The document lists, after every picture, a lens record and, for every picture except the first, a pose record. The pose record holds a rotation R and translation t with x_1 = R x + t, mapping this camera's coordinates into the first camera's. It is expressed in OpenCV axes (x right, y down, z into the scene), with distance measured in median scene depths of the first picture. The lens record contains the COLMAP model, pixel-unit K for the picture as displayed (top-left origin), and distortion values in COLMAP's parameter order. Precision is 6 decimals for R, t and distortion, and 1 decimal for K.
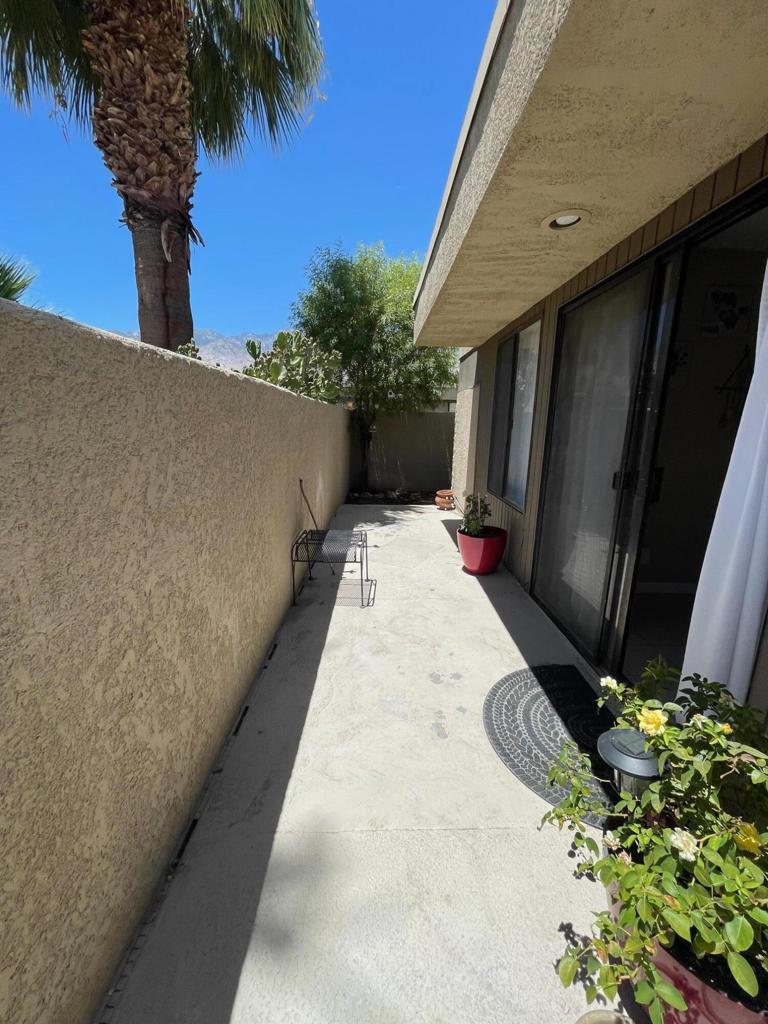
lens RADIAL K [[408.8, 0, 385.6], [0, 408.8, 511.7], [0, 0, 1]] dist [-0.002666, 0.002066]
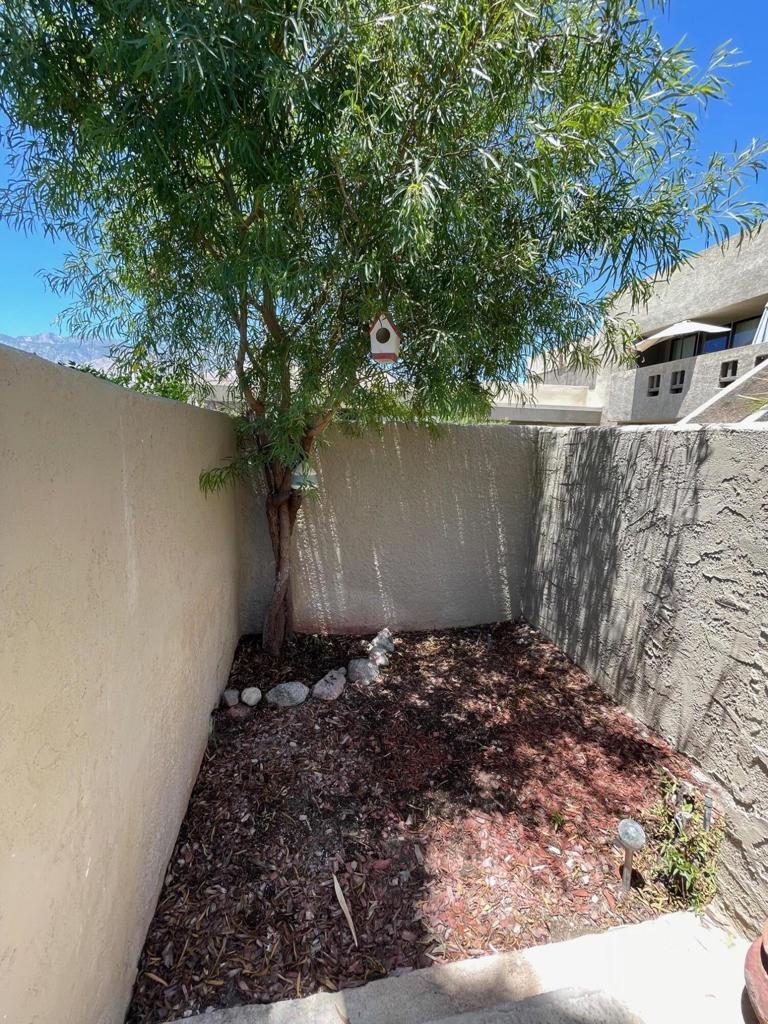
lens RADIAL K [[408.8, 0, 382.9], [0, 408.8, 508.4], [0, 0, 1]] dist [-0.002666, 0.002066]
pose [[0.985566, -0.023648, 0.167630, -0.024374], [0.033022, 0.998029, -0.053358, -0.156057], [-0.166038, 0.058123, 0.984405, 0.672849]]
